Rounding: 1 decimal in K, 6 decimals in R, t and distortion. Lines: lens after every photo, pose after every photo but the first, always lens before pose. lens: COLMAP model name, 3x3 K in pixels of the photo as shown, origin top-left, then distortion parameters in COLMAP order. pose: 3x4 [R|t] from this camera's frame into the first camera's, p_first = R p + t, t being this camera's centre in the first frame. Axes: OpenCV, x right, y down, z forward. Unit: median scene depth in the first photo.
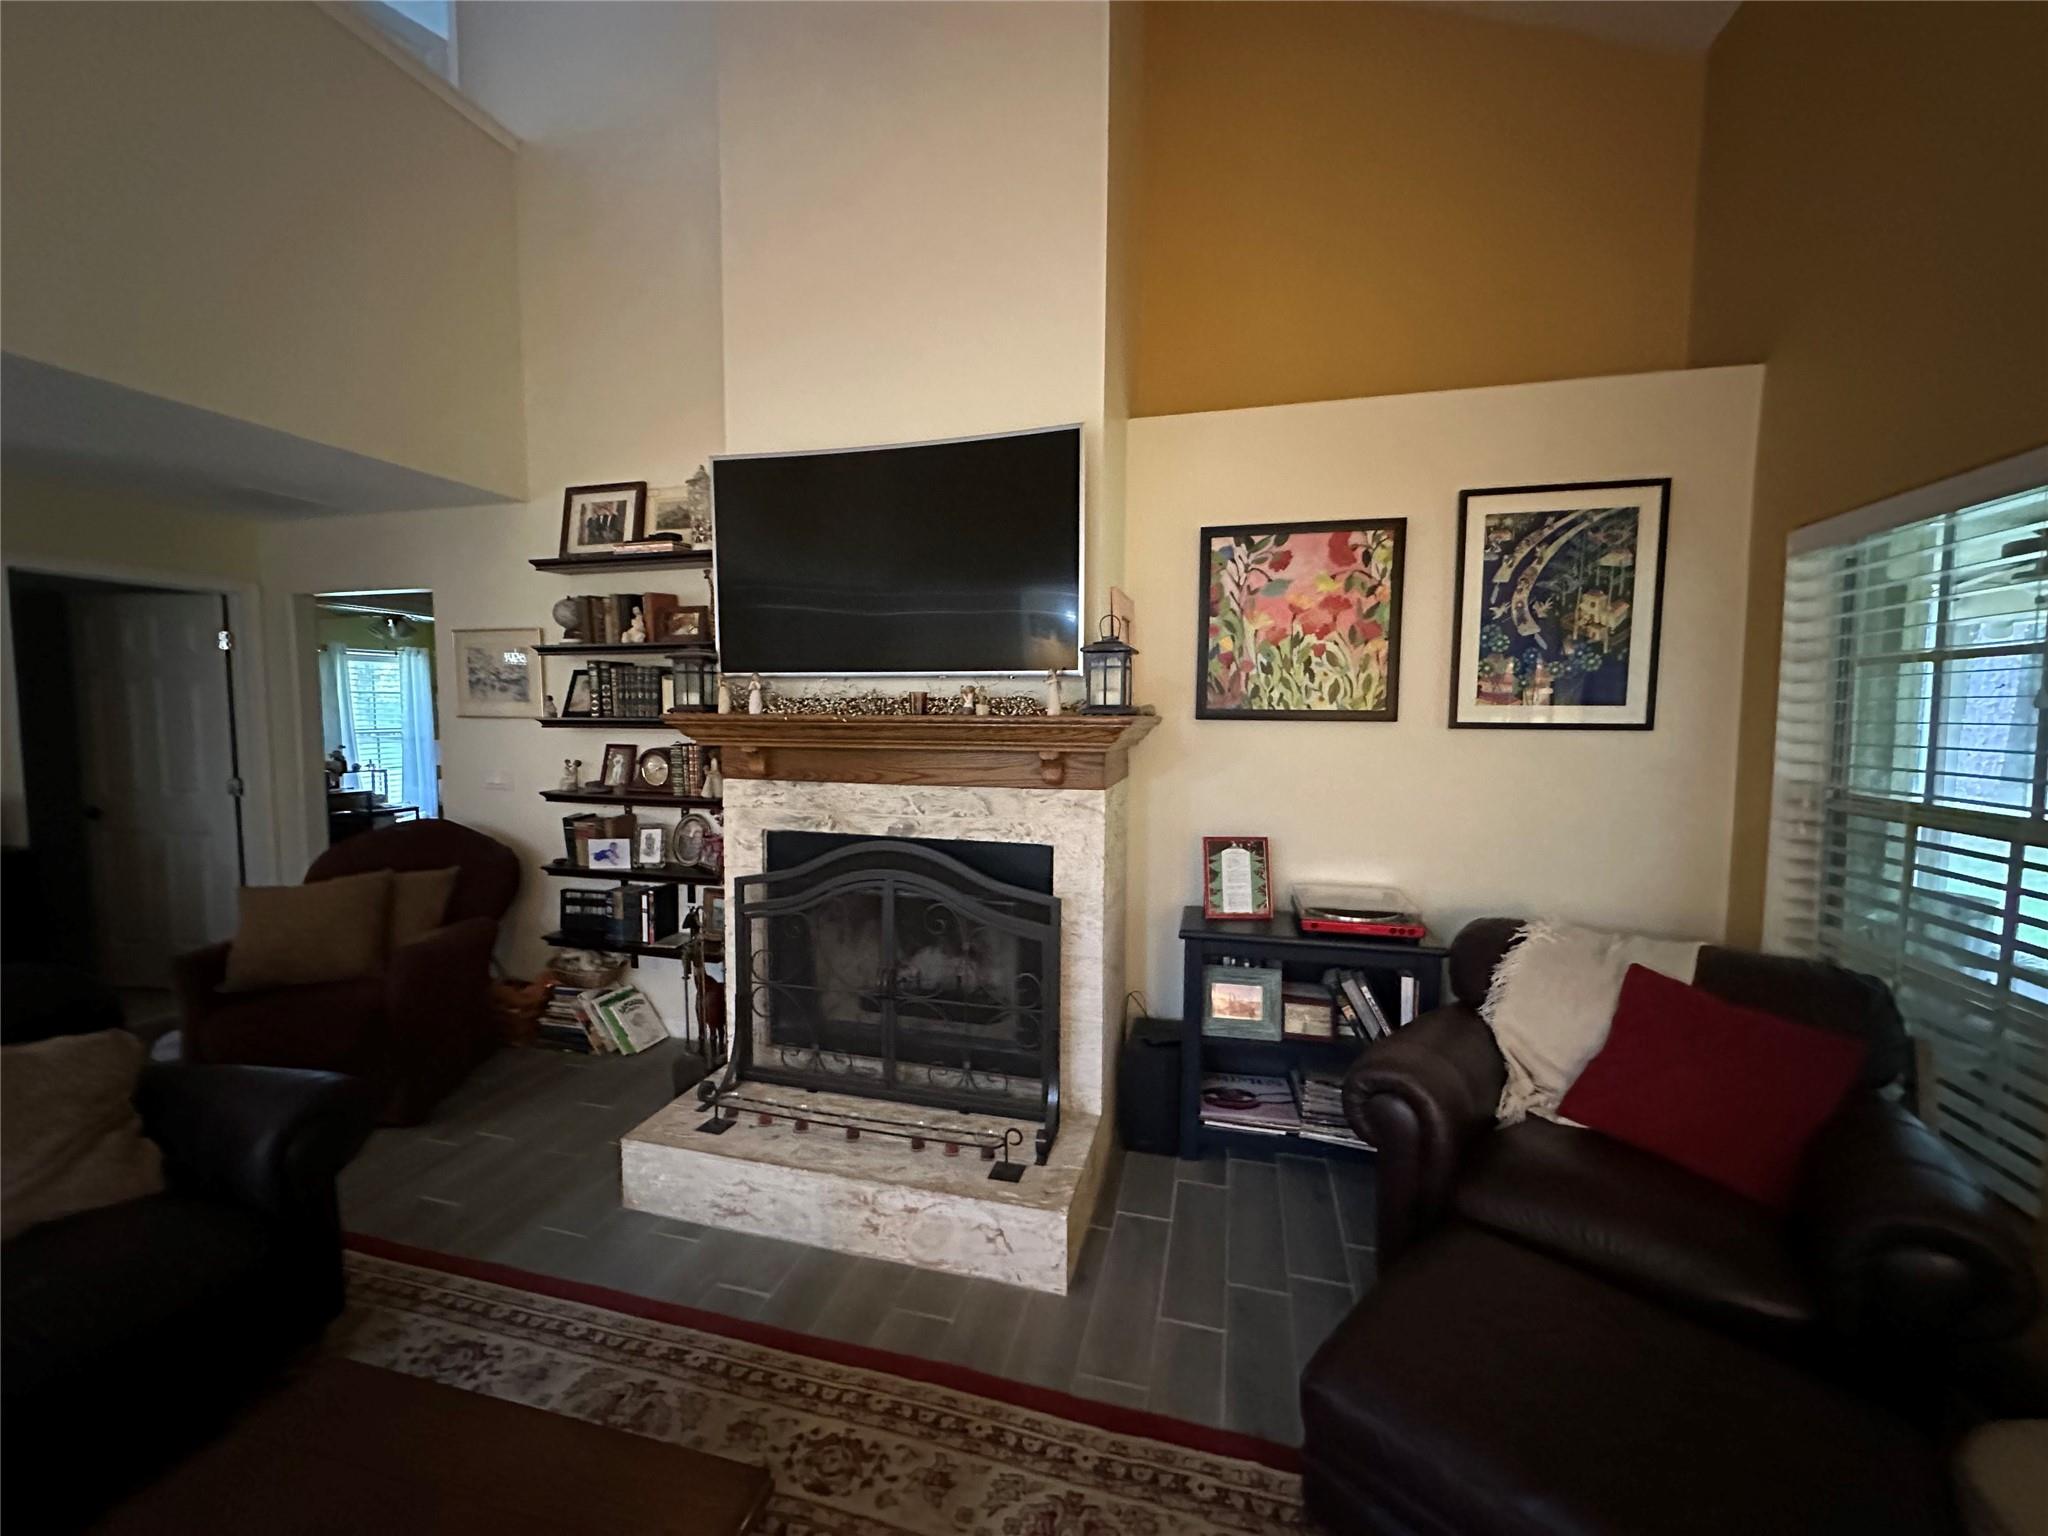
lens RADIAL K [[817.3, 0, 1024.0], [0, 817.3, 768.0], [0, 0, 1]] dist [0.001447, 0.000377]
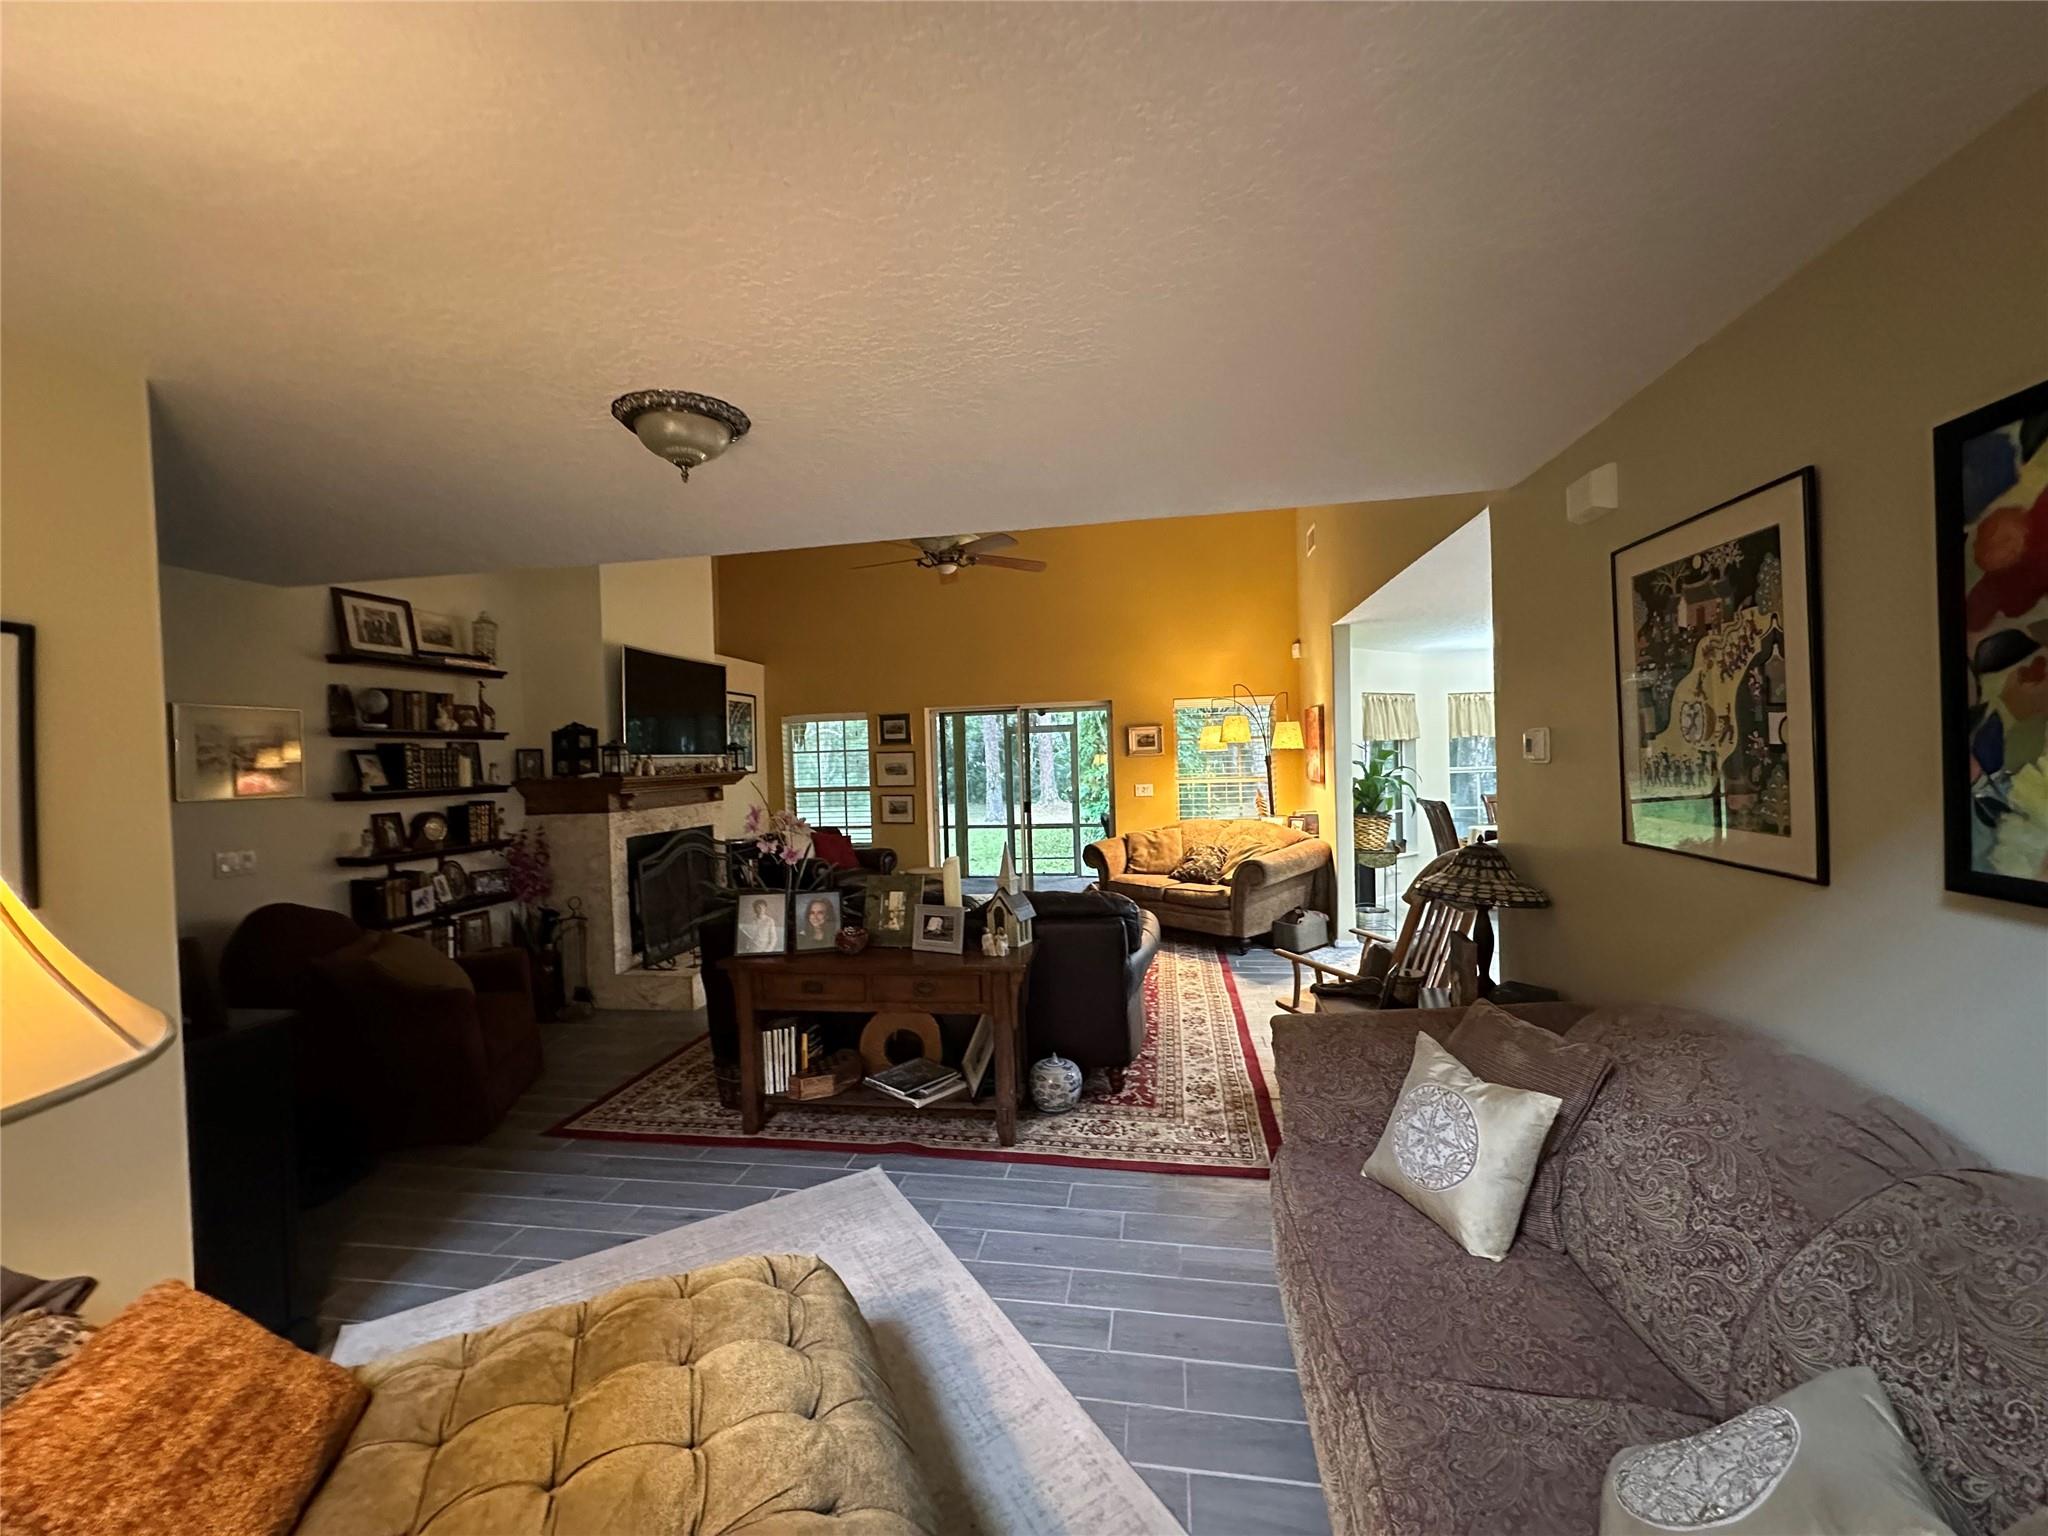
lens RADIAL K [[817.3, 0, 1024.0], [0, 817.3, 768.0], [0, 0, 1]] dist [0.001447, 0.000377]
pose [[-0.103480, -0.016317, 0.994498, -1.812881], [0.102374, 0.994380, 0.026967, -0.032544], [-0.989349, 0.104601, -0.101228, 0.215918]]
